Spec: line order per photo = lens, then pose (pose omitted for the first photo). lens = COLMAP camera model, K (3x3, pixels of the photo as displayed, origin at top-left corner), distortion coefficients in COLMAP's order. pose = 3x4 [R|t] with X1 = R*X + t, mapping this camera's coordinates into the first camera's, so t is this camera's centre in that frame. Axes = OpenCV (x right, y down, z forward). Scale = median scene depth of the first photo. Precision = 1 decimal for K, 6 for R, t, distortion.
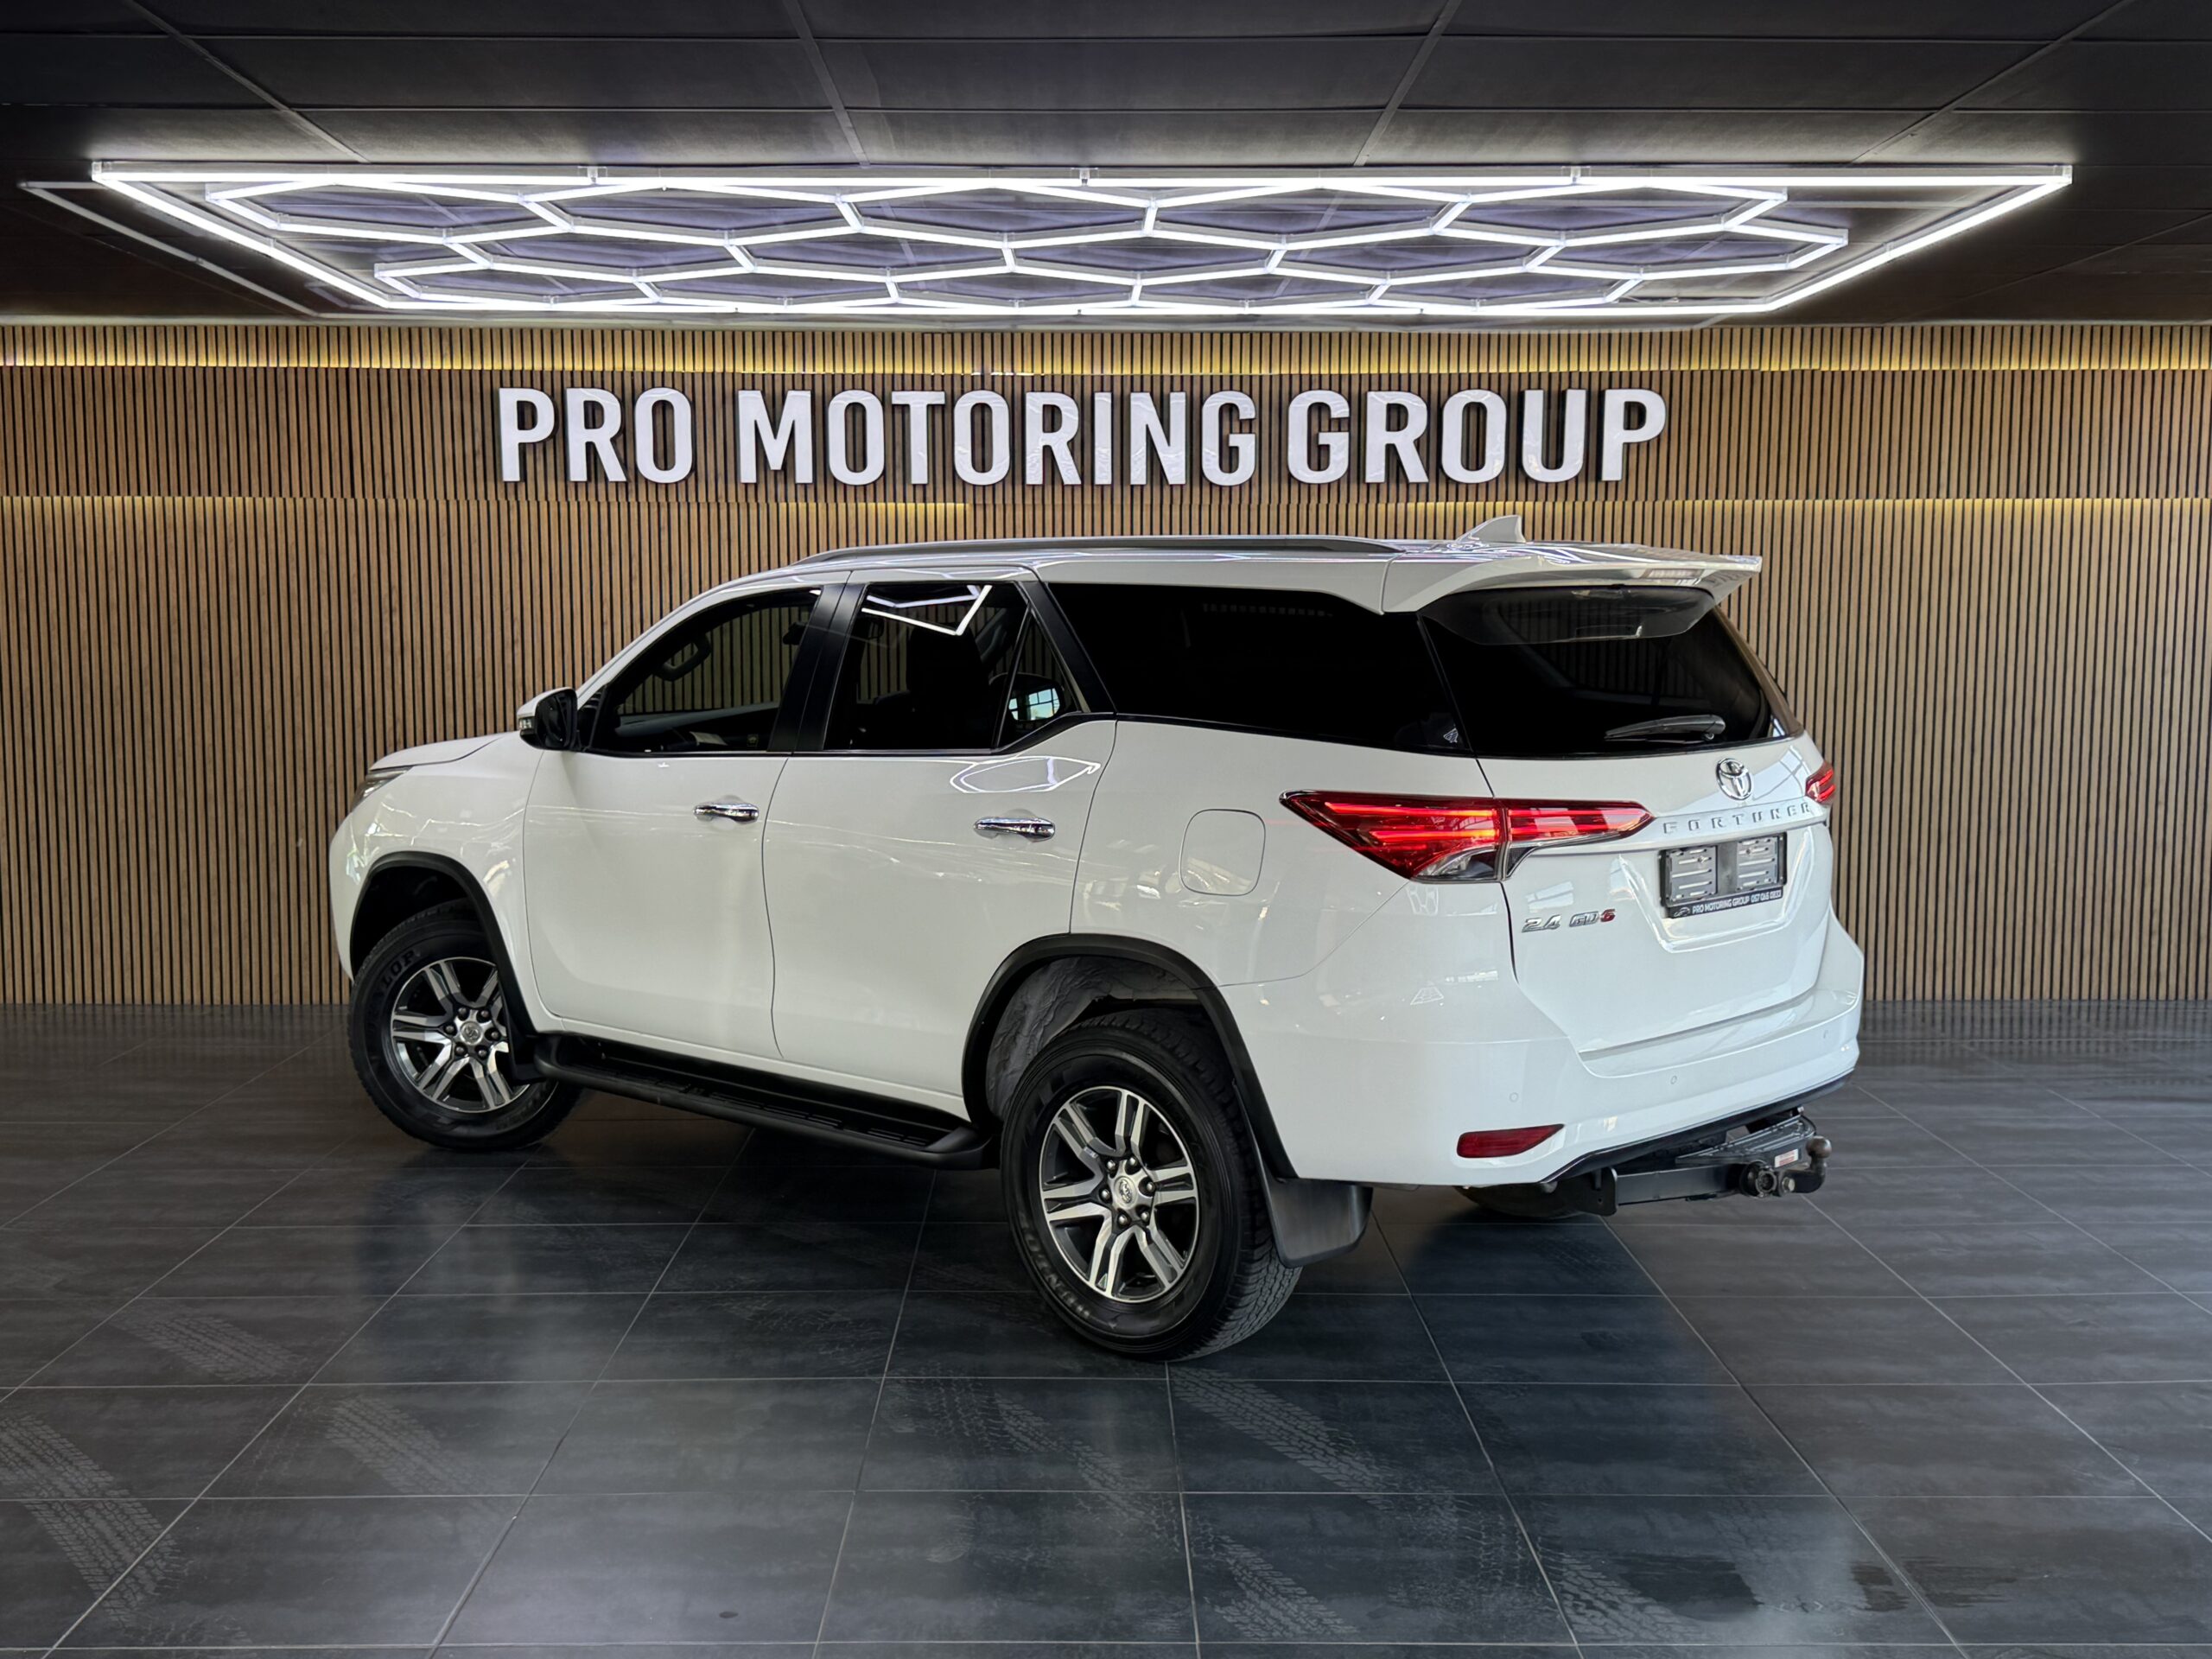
lens RADIAL K [[2260.2, 0, 1095.4], [0, 2260.2, 828.4], [0, 0, 1]] dist [0.153326, -0.349210]
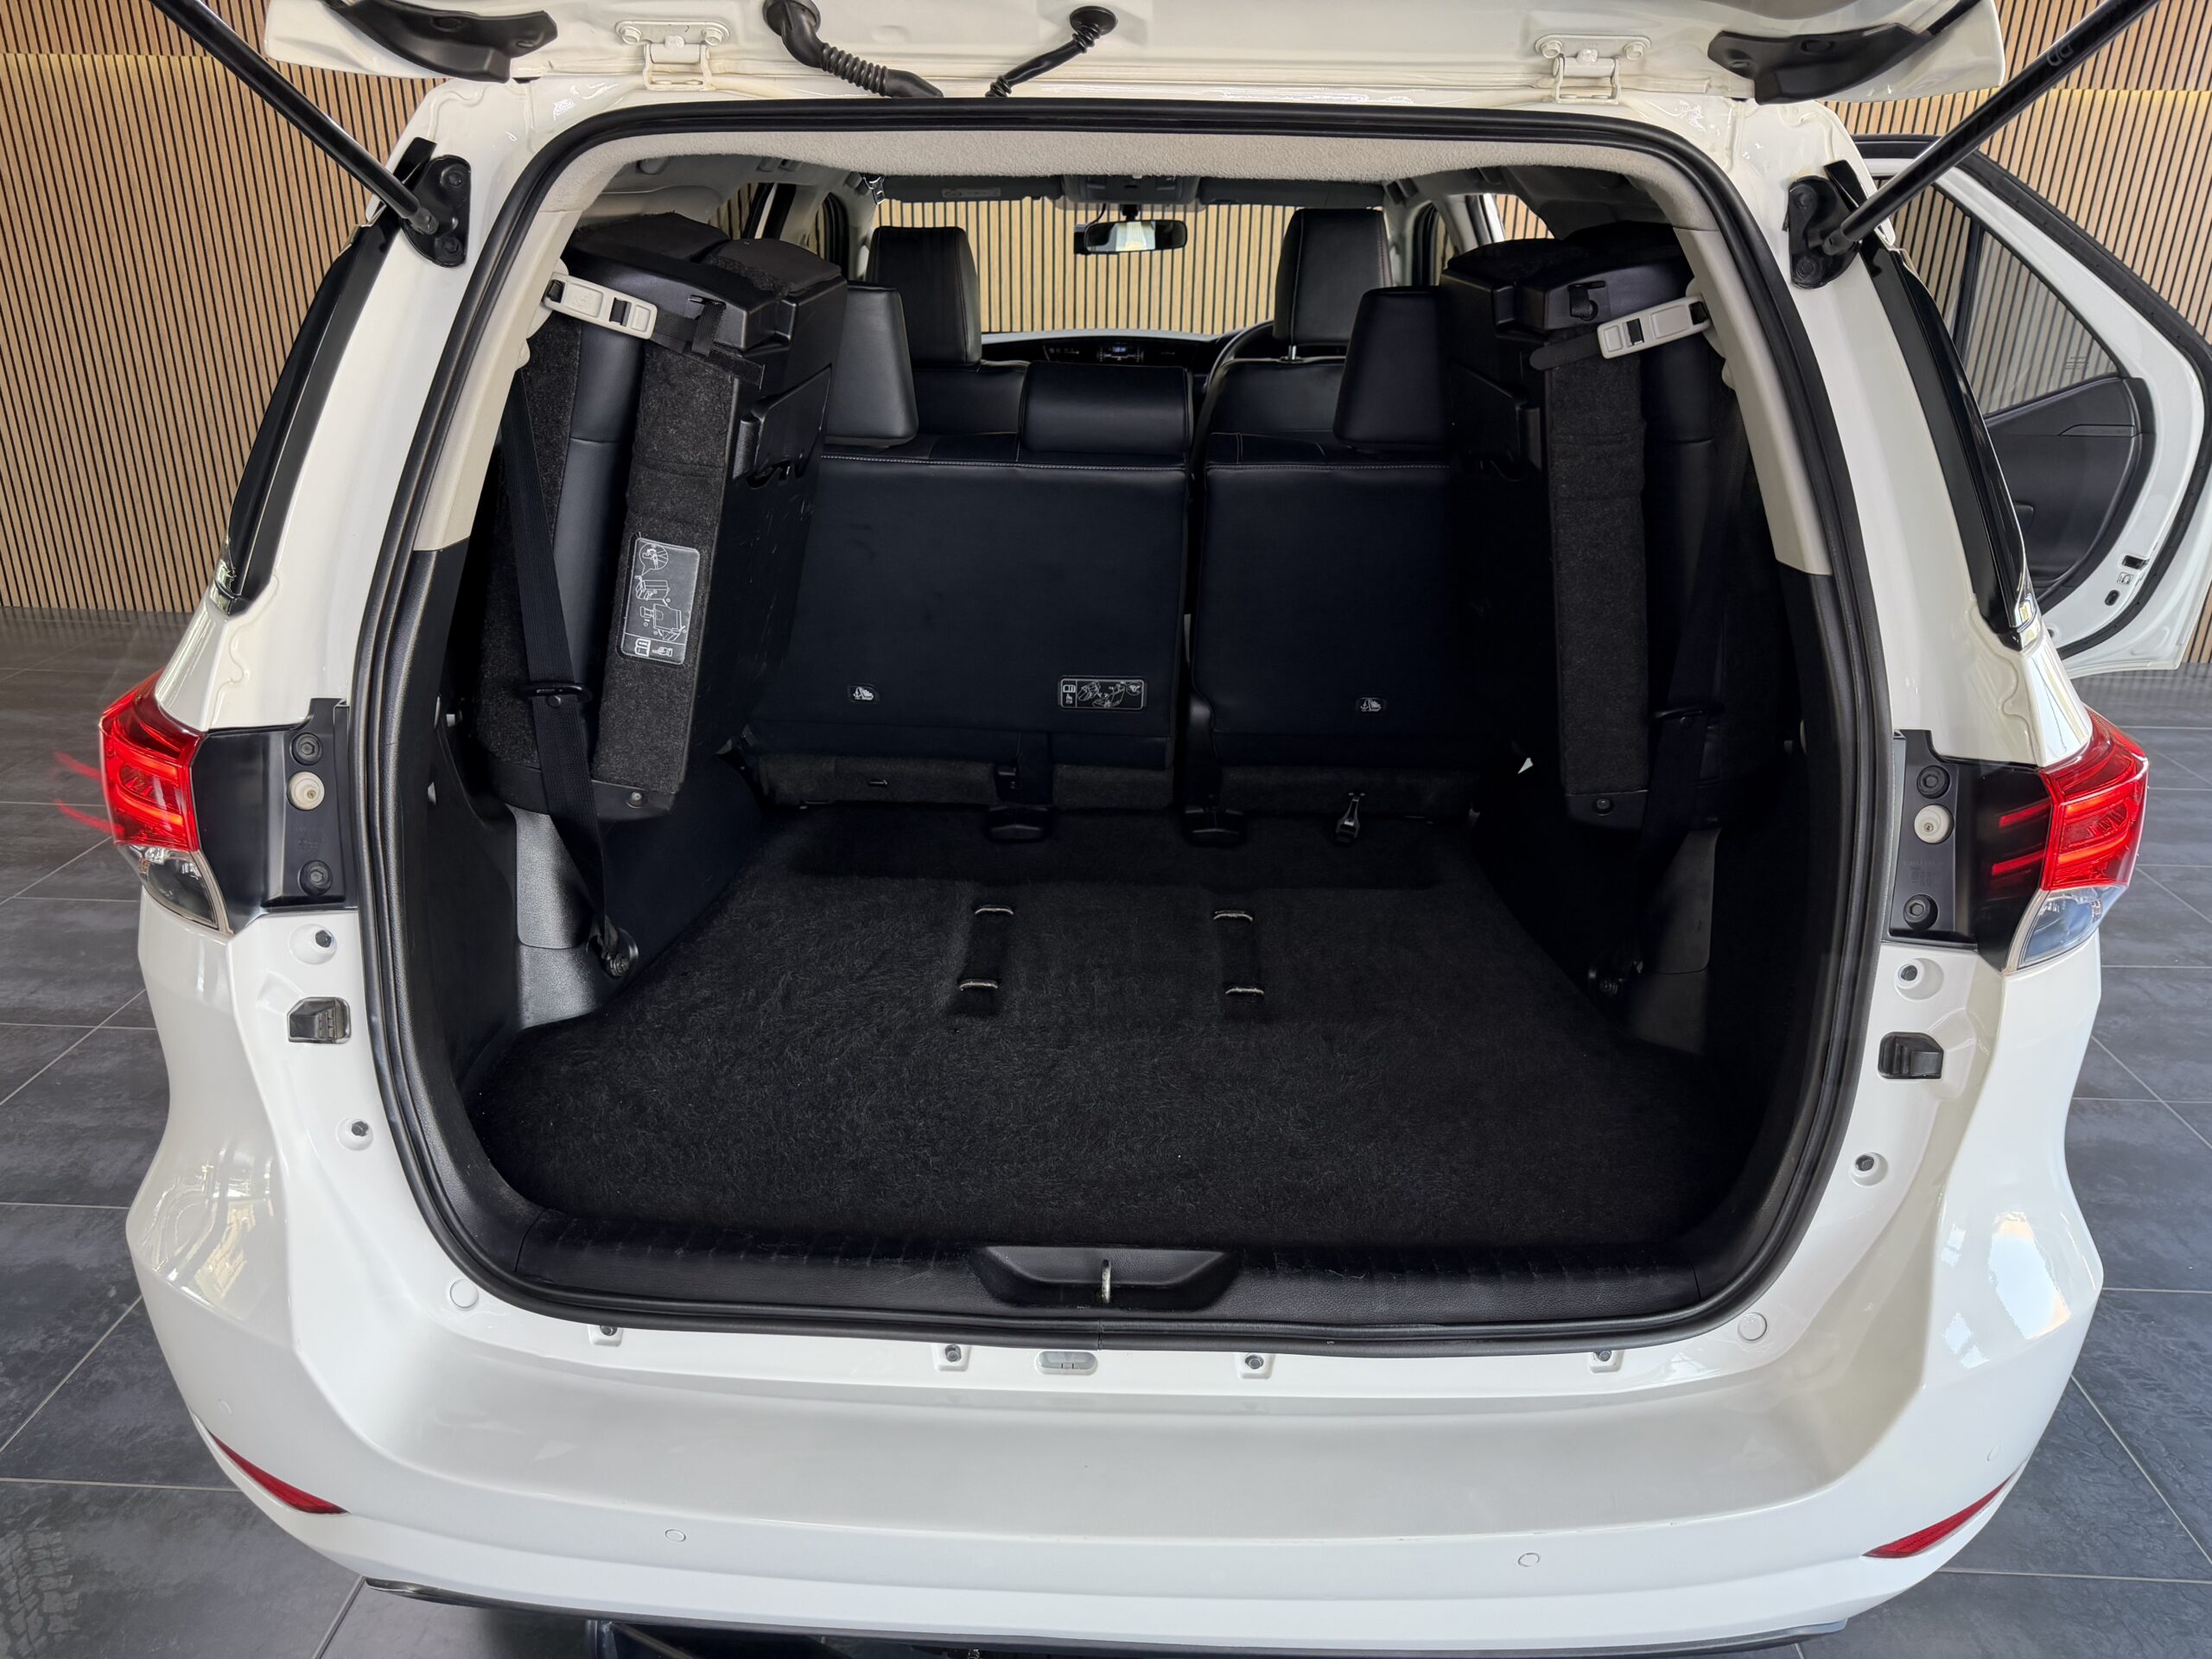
lens RADIAL K [[1560.3, 0, 1099.7], [0, 1560.3, 835.5], [0, 0, 1]] dist [0.057979, -0.084543]
pose [[0.998685, 0.034706, -0.037745, -0.007546], [-0.022853, 0.960233, 0.278264, -0.031965], [0.045902, -0.277035, 0.959763, 0.342865]]
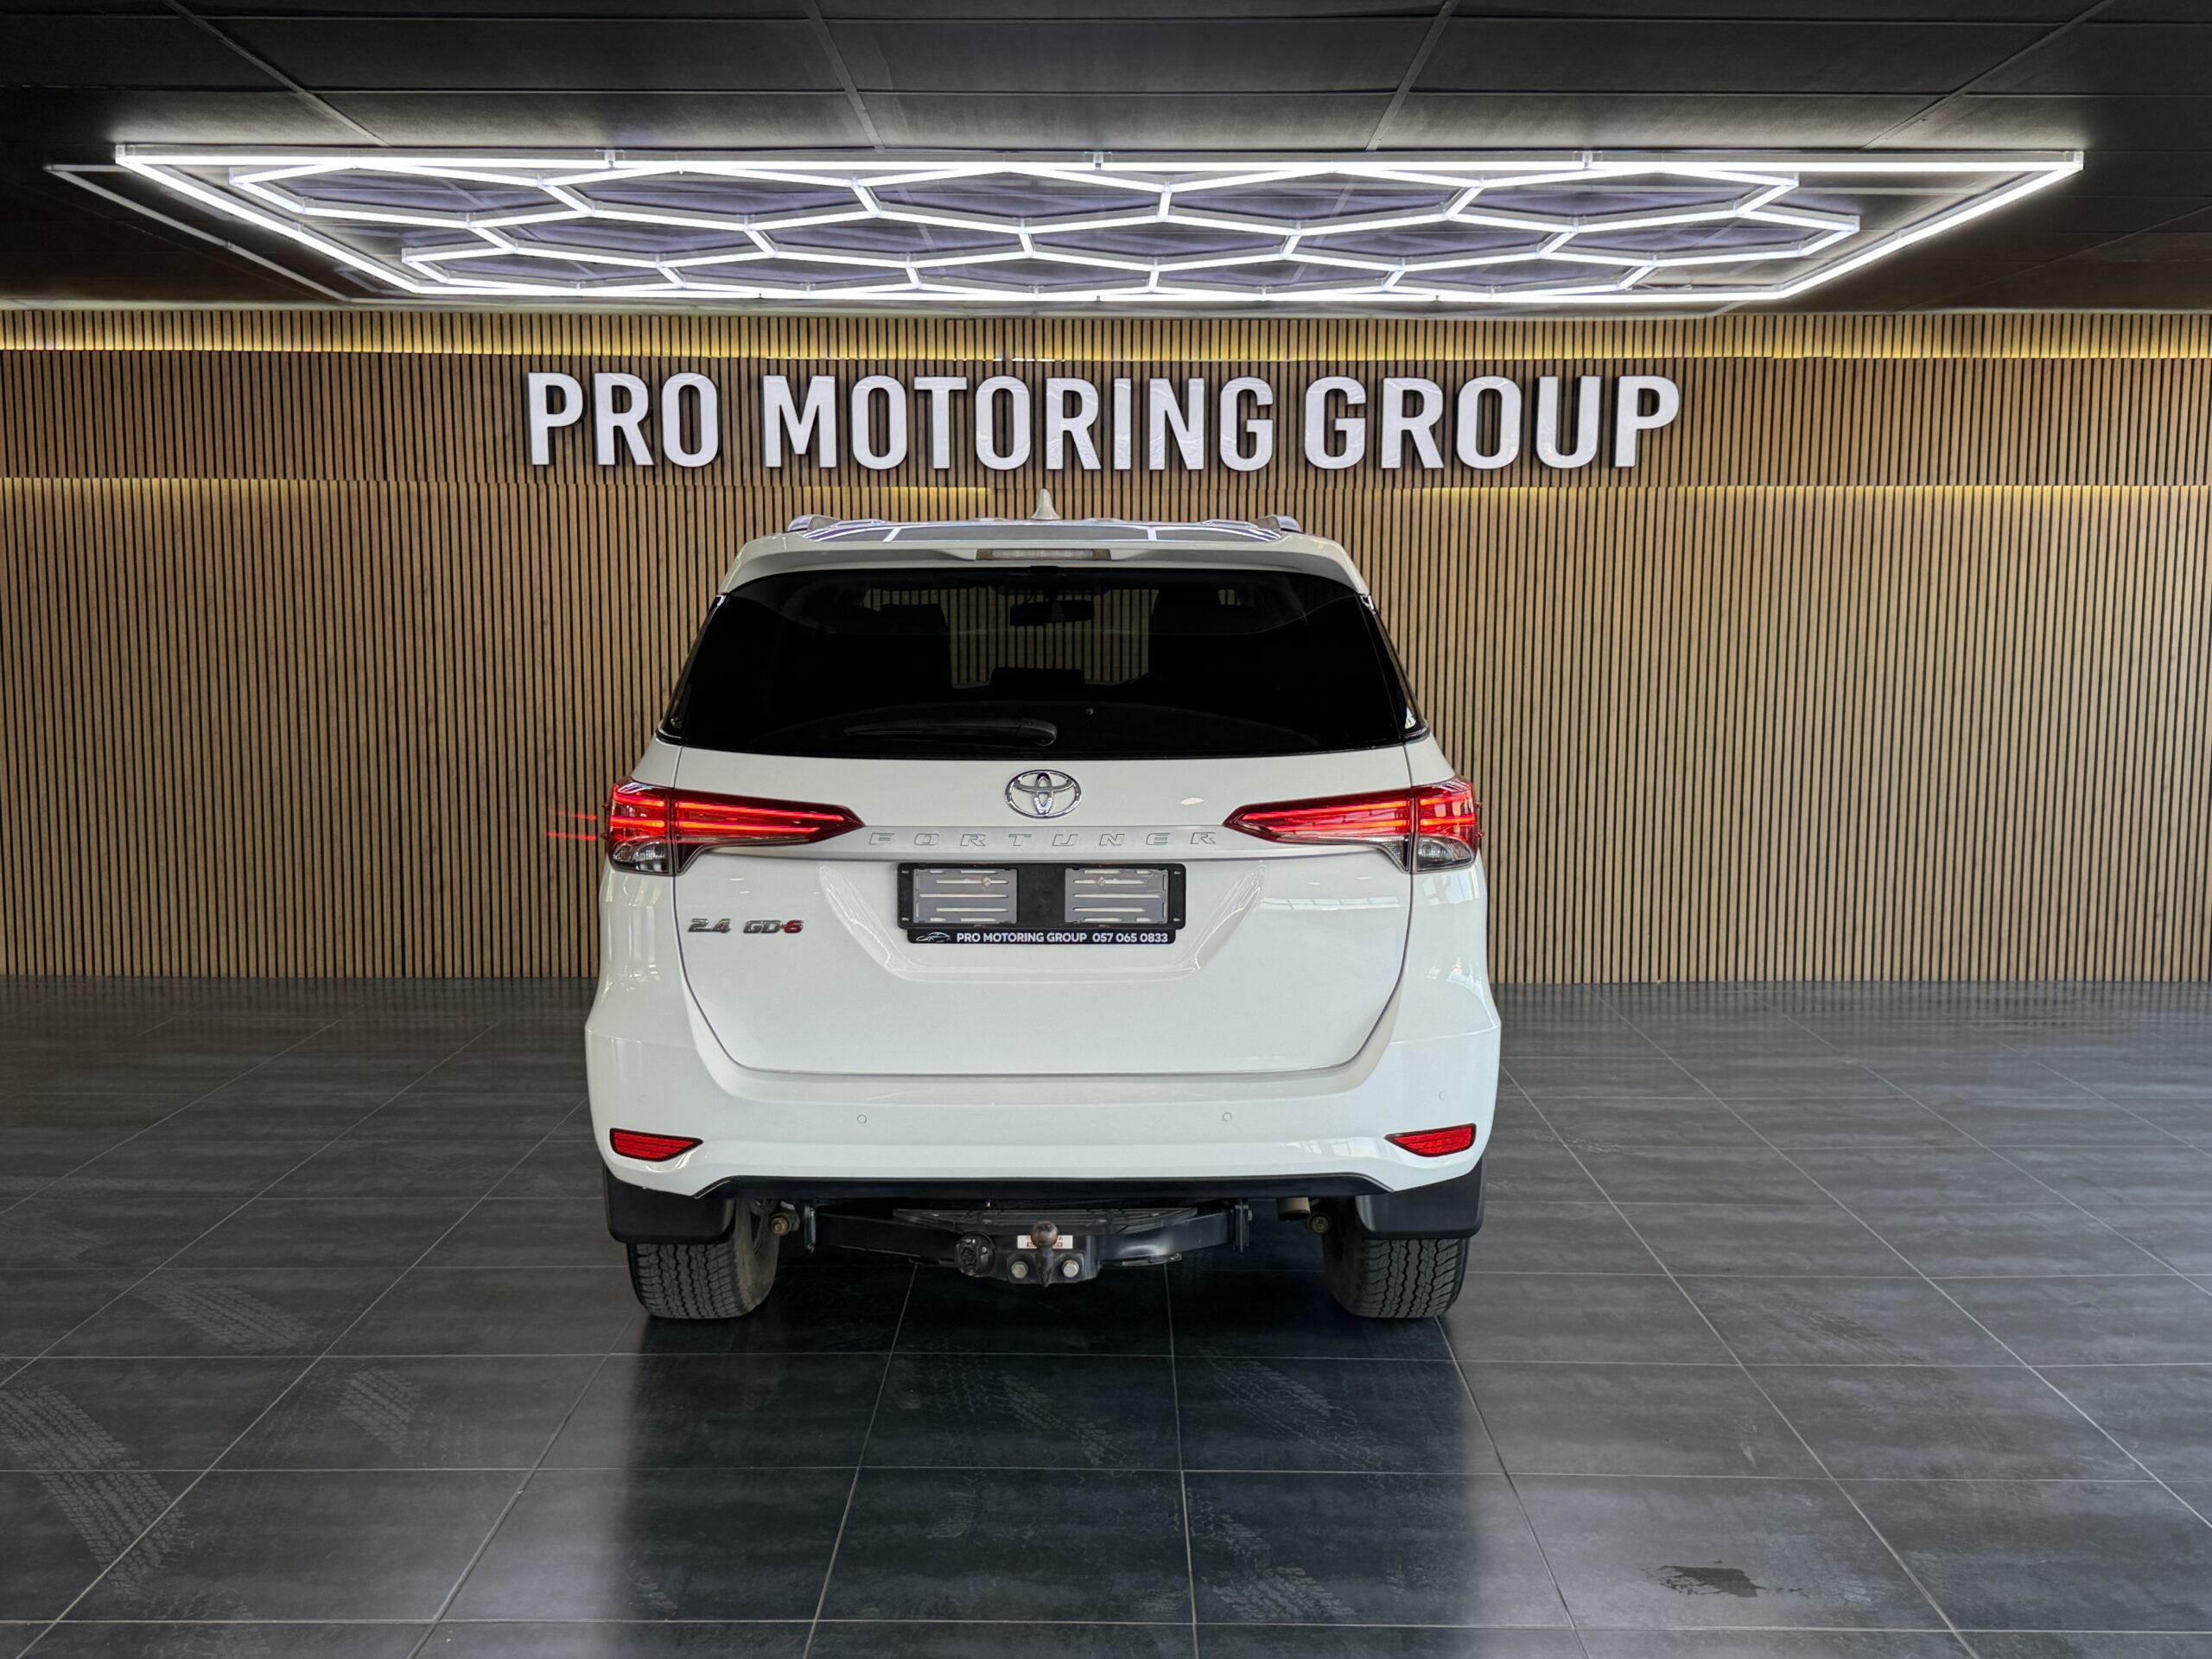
lens RADIAL K [[2195.7, 0, 1106.0], [0, 2195.7, 829.5], [0, 0, 1]] dist [0.152207, -0.340550]
pose [[0.999953, 0.004063, -0.008770, 0.005408], [-0.003973, 0.999939, 0.010267, -0.000685], [0.008811, -0.010232, 0.999909, 0.012509]]
